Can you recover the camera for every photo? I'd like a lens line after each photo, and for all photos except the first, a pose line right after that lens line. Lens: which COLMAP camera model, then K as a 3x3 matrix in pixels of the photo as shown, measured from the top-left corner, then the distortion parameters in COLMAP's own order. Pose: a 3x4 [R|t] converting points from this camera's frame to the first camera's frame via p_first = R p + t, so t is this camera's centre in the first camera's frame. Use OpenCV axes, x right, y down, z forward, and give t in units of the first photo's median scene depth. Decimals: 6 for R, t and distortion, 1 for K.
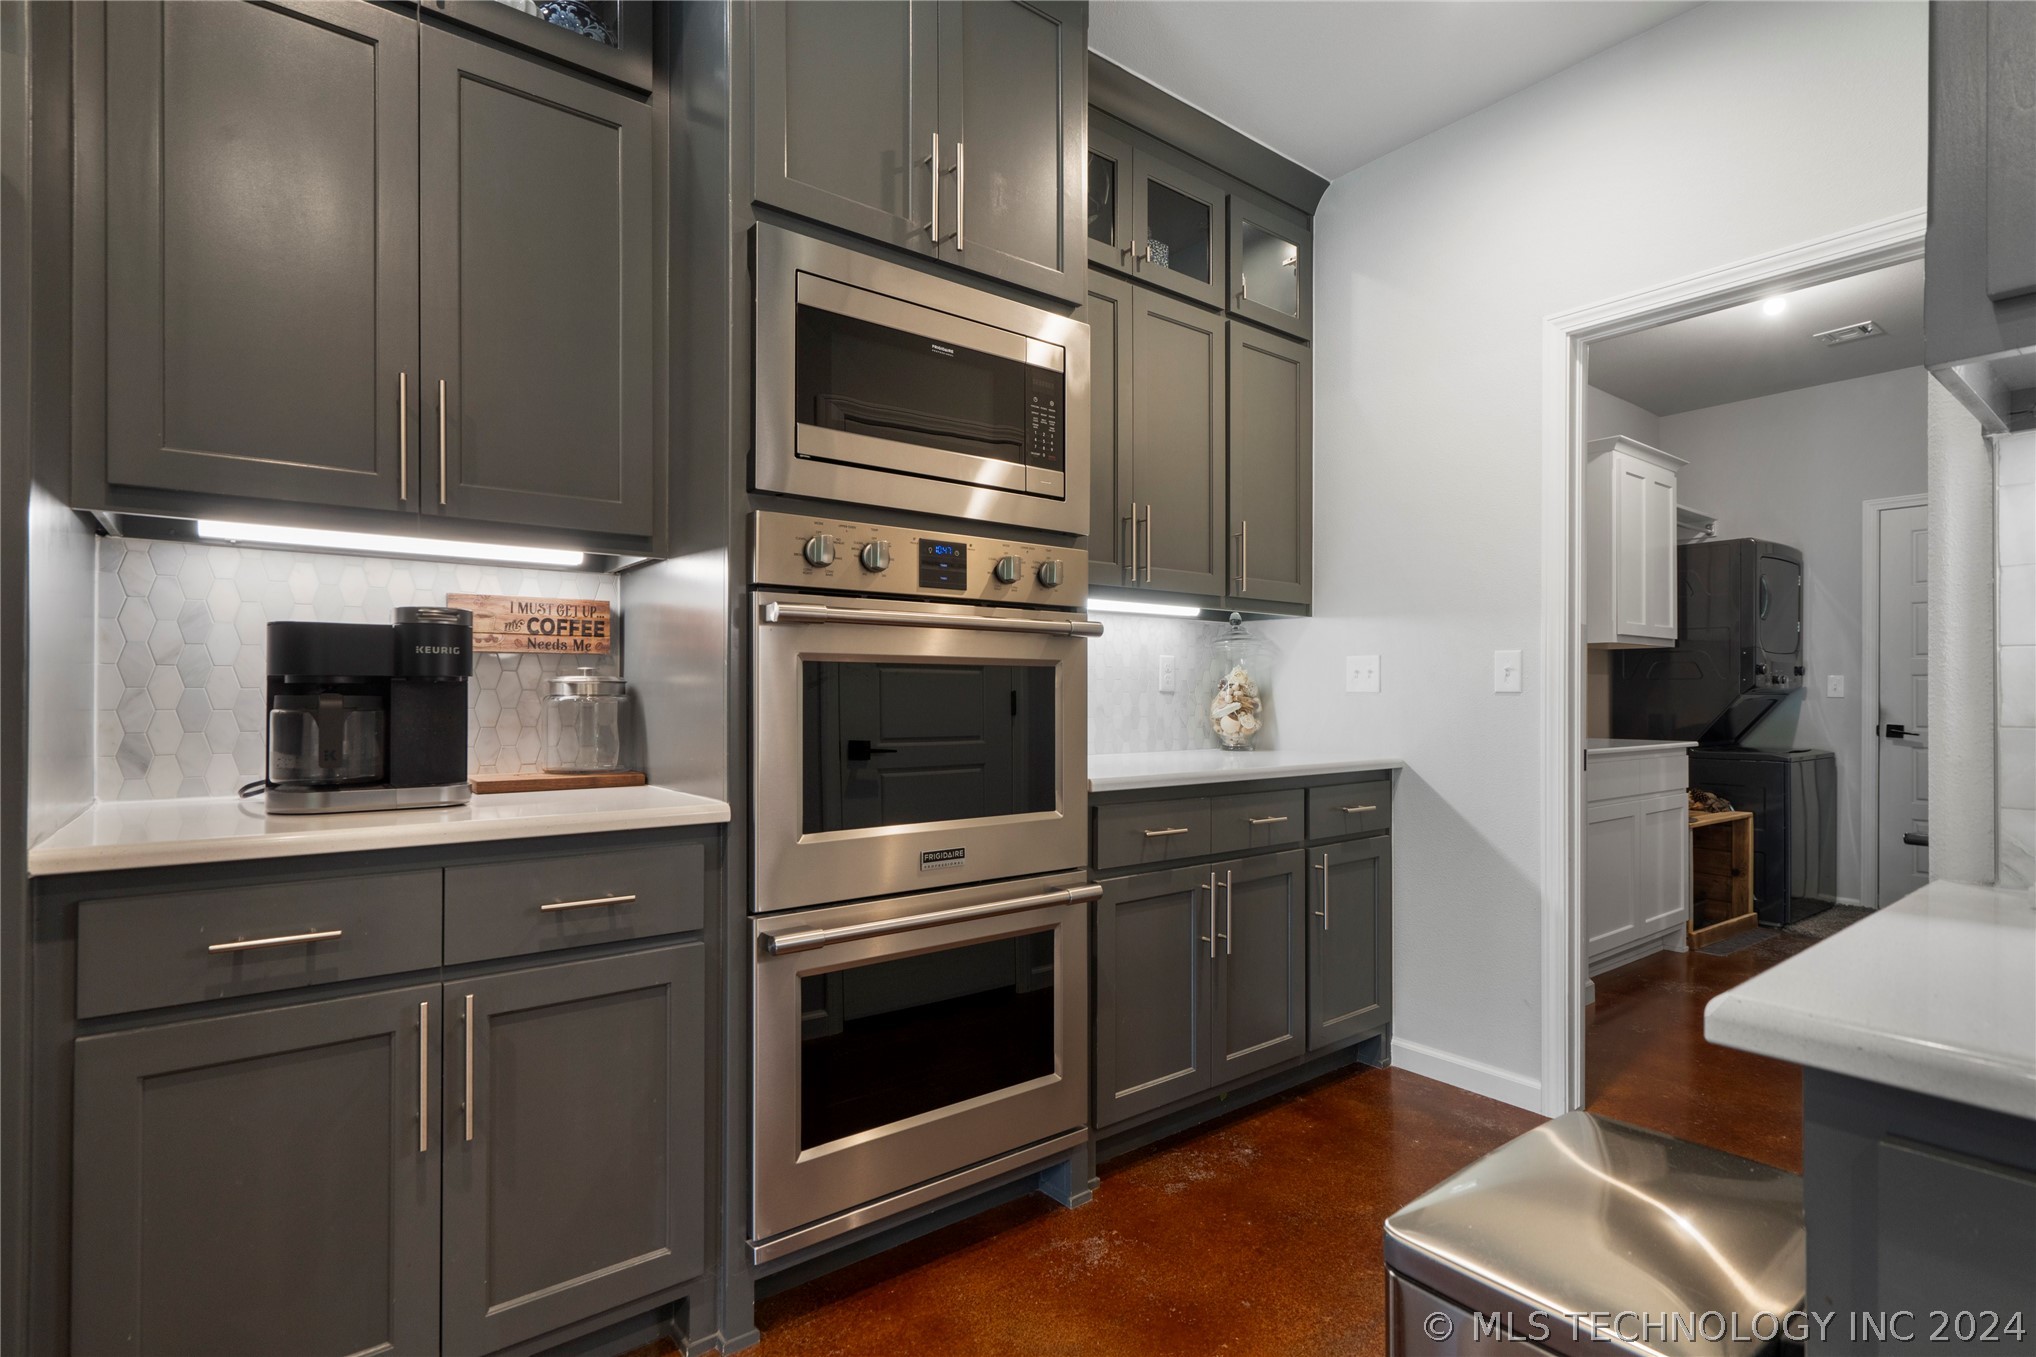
lens RADIAL K [[983.8, 0, 1004.2], [0, 983.8, 690.6], [0, 0, 1]] dist [0.001295, 0.000229]
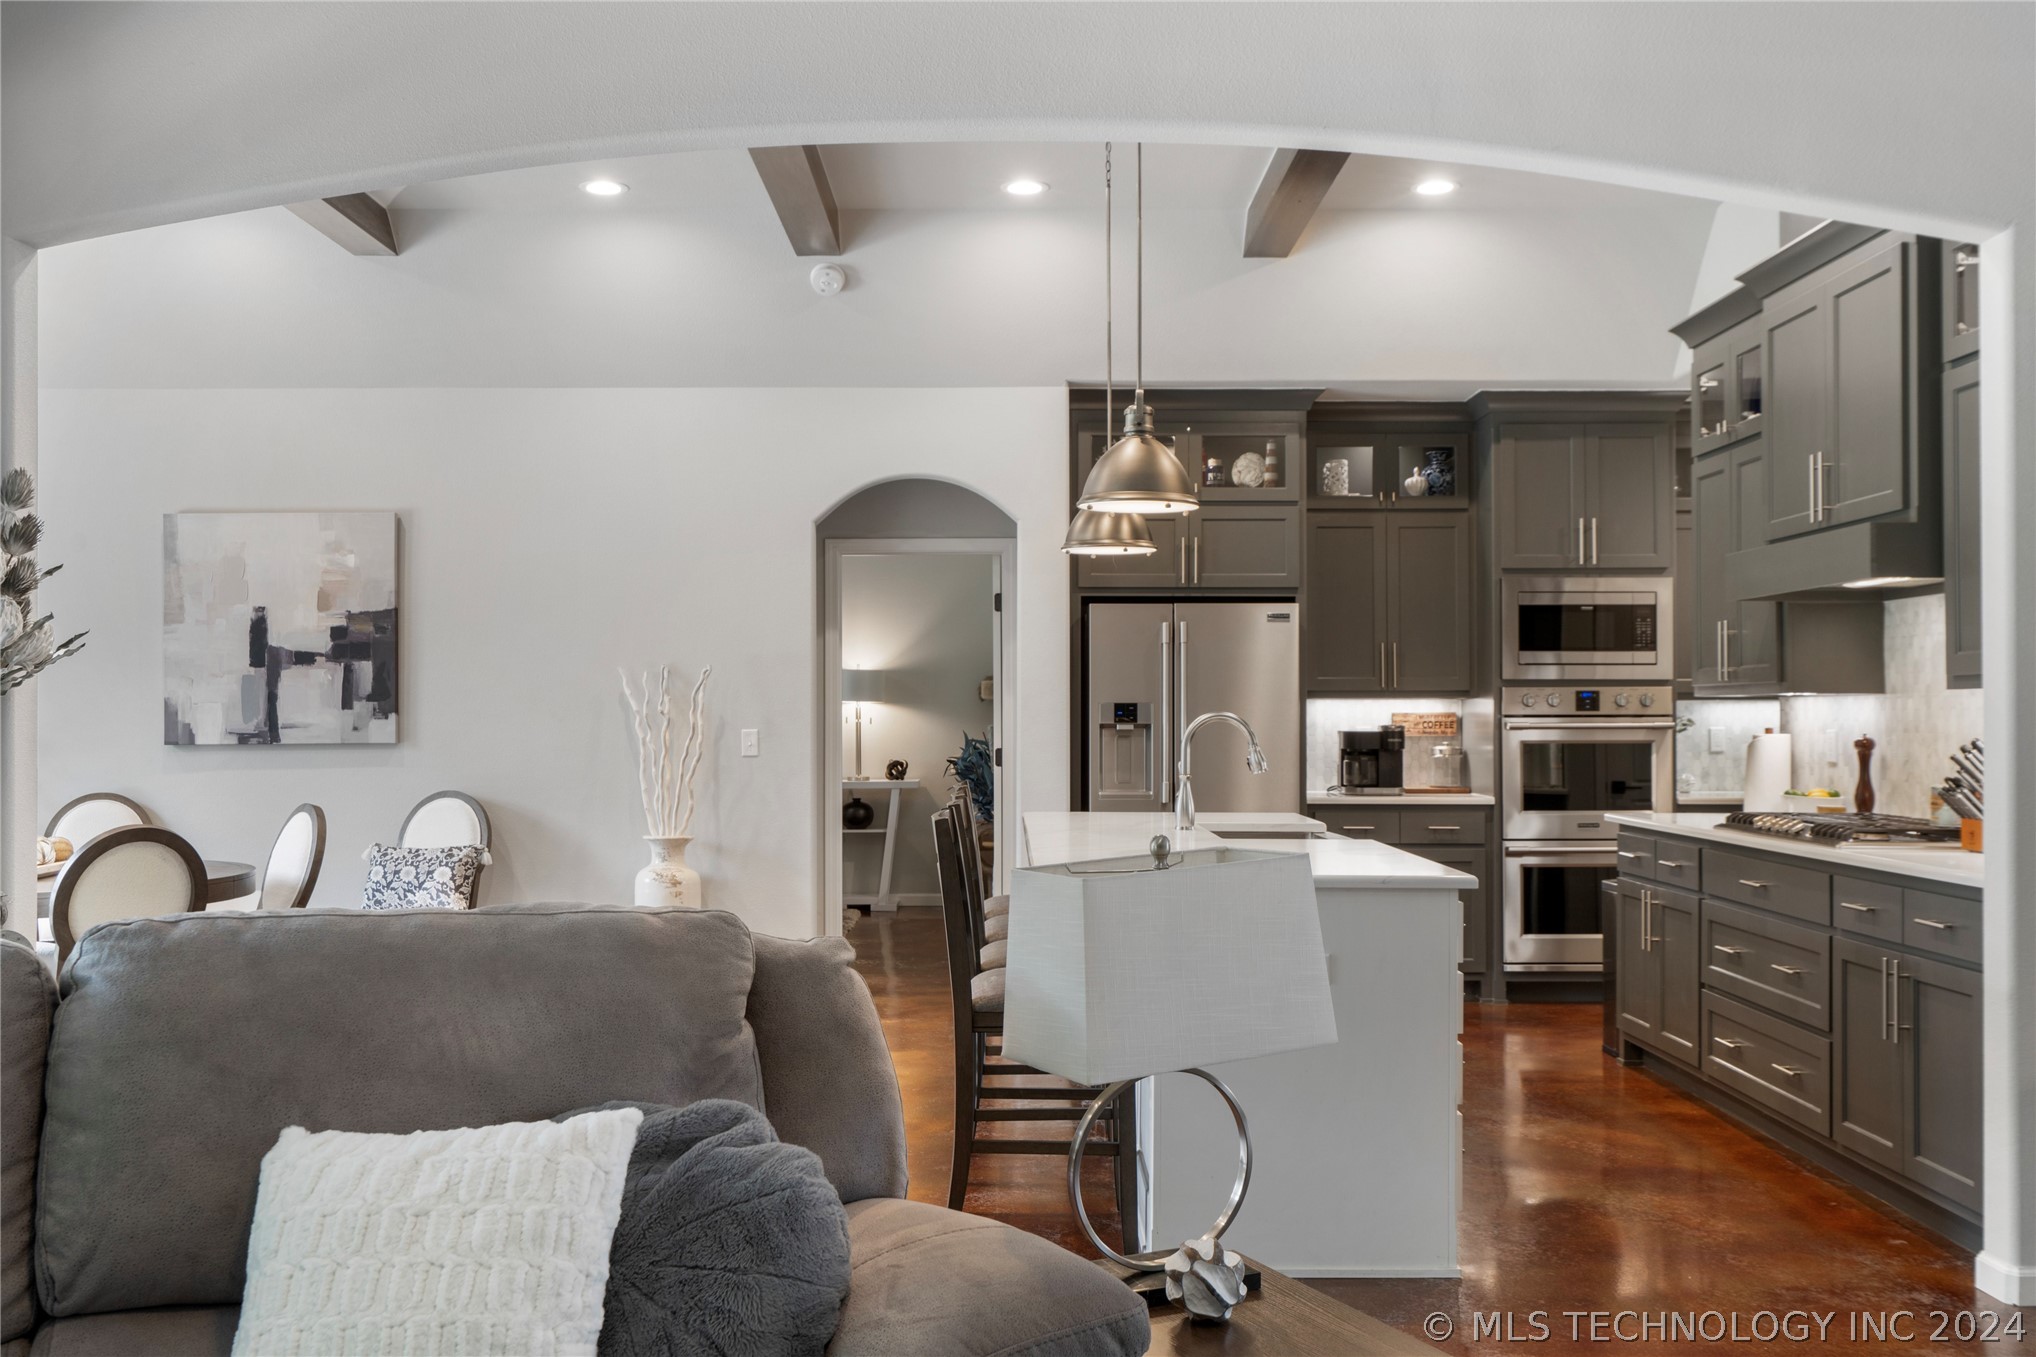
lens RADIAL K [[1850.9, 0, 1011.0], [0, 1850.9, 685.5], [0, 0, 1]] dist [0.002322, 0.000000]
pose [[0.791026, -0.012402, -0.611657, 1.695259], [0.005703, 0.999901, -0.012898, -0.127273], [0.611756, 0.006715, 0.791018, -3.637906]]
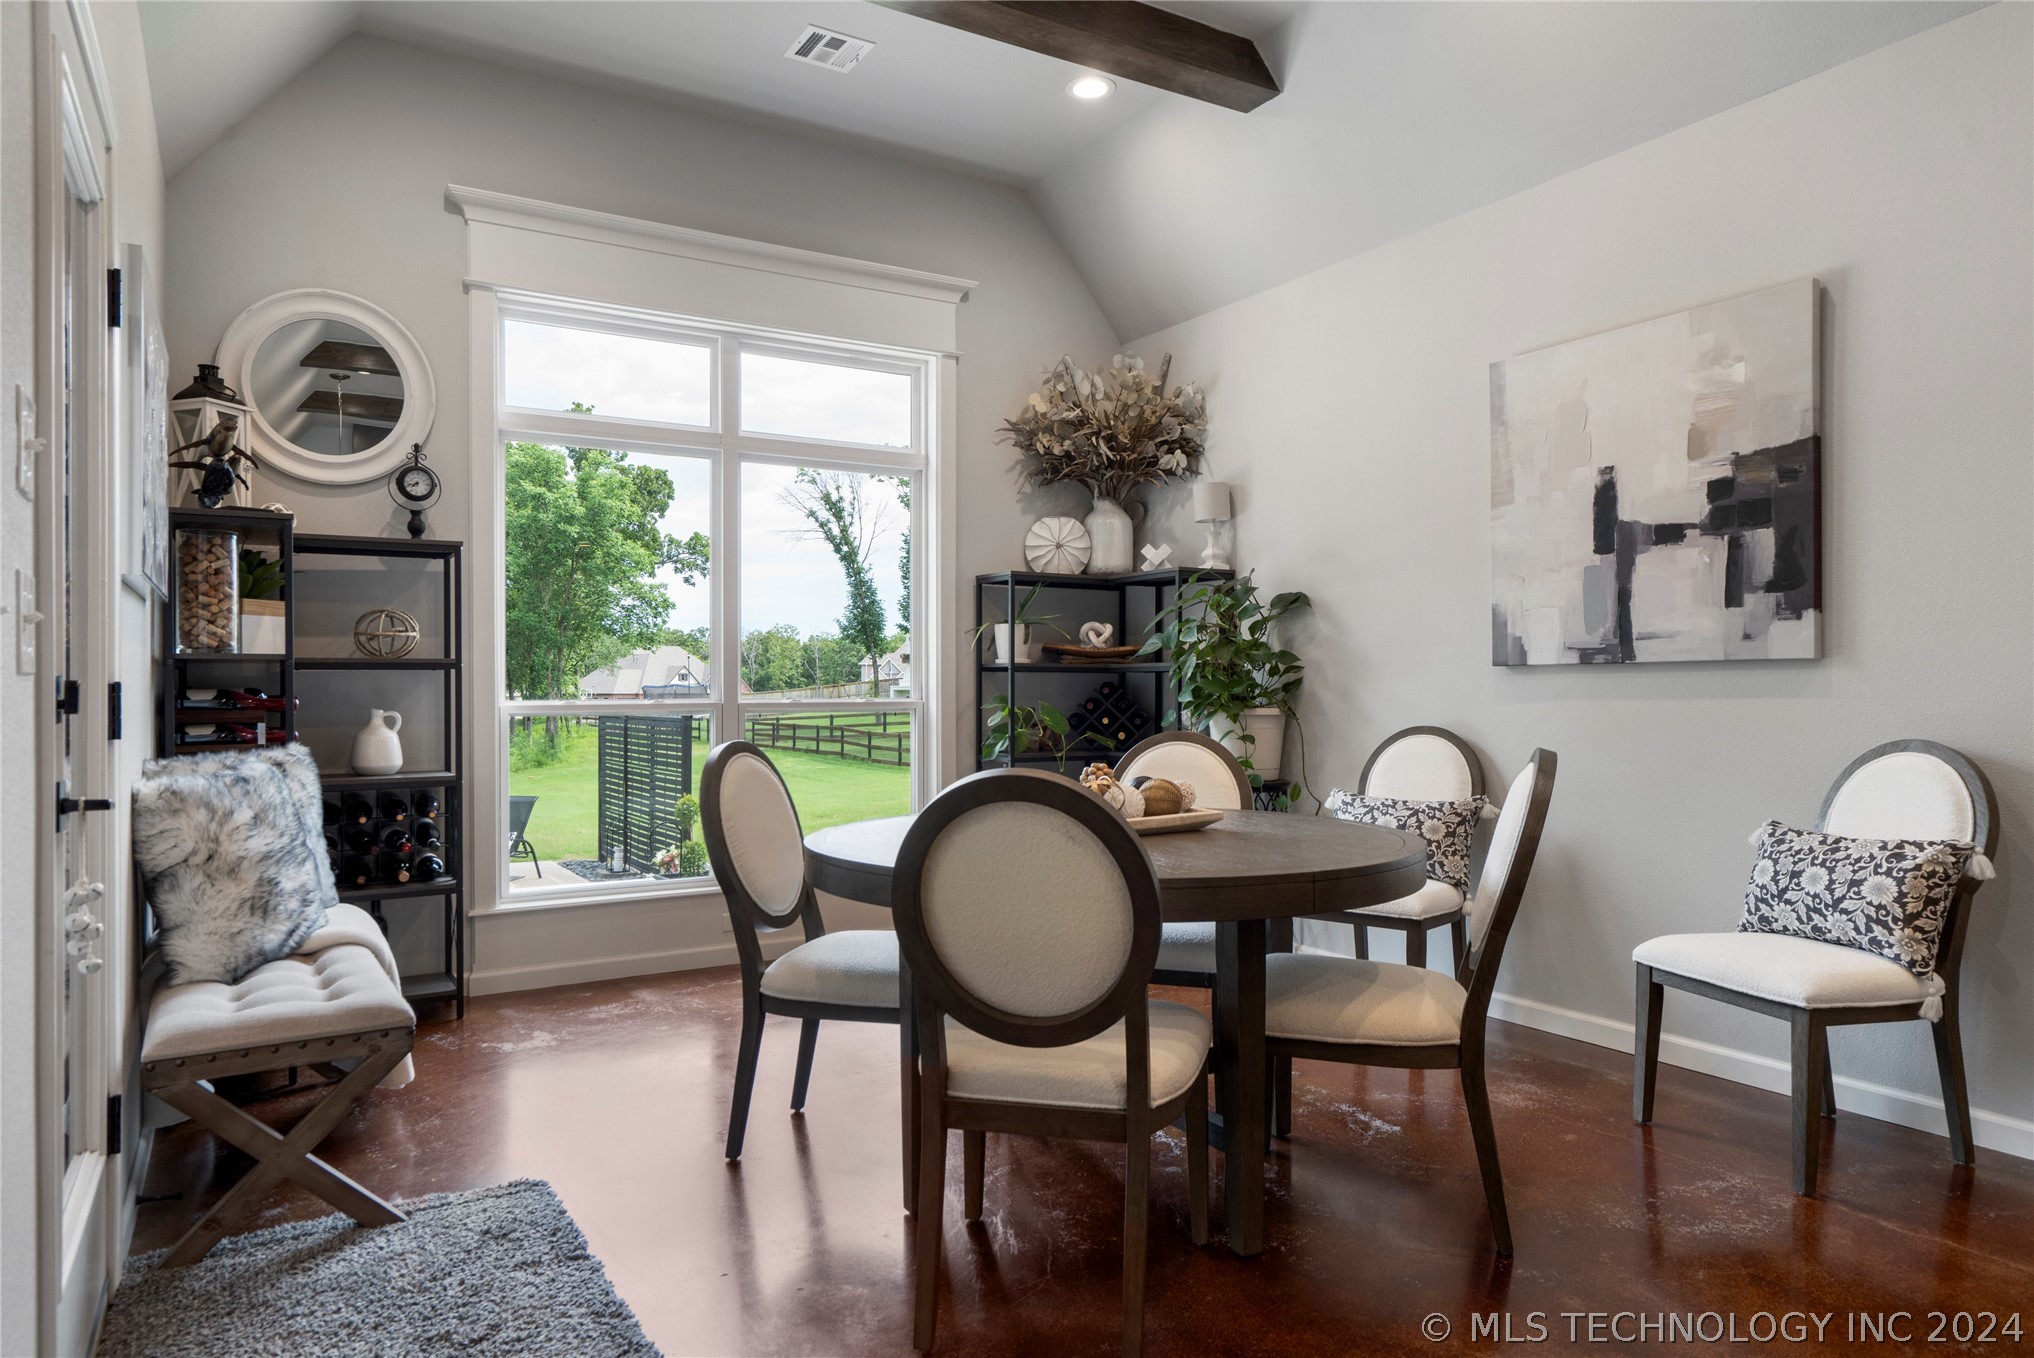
lens RADIAL K [[1260.8, 0, 1008.7], [0, 1260.8, 689.4], [0, 0, 1]] dist [0.008624, 0.001538]
pose [[-0.125249, -0.000245, -0.992125, -0.307206], [0.003221, 0.999995, -0.000654, -0.006386], [0.992120, -0.003277, -0.125248, -1.879451]]
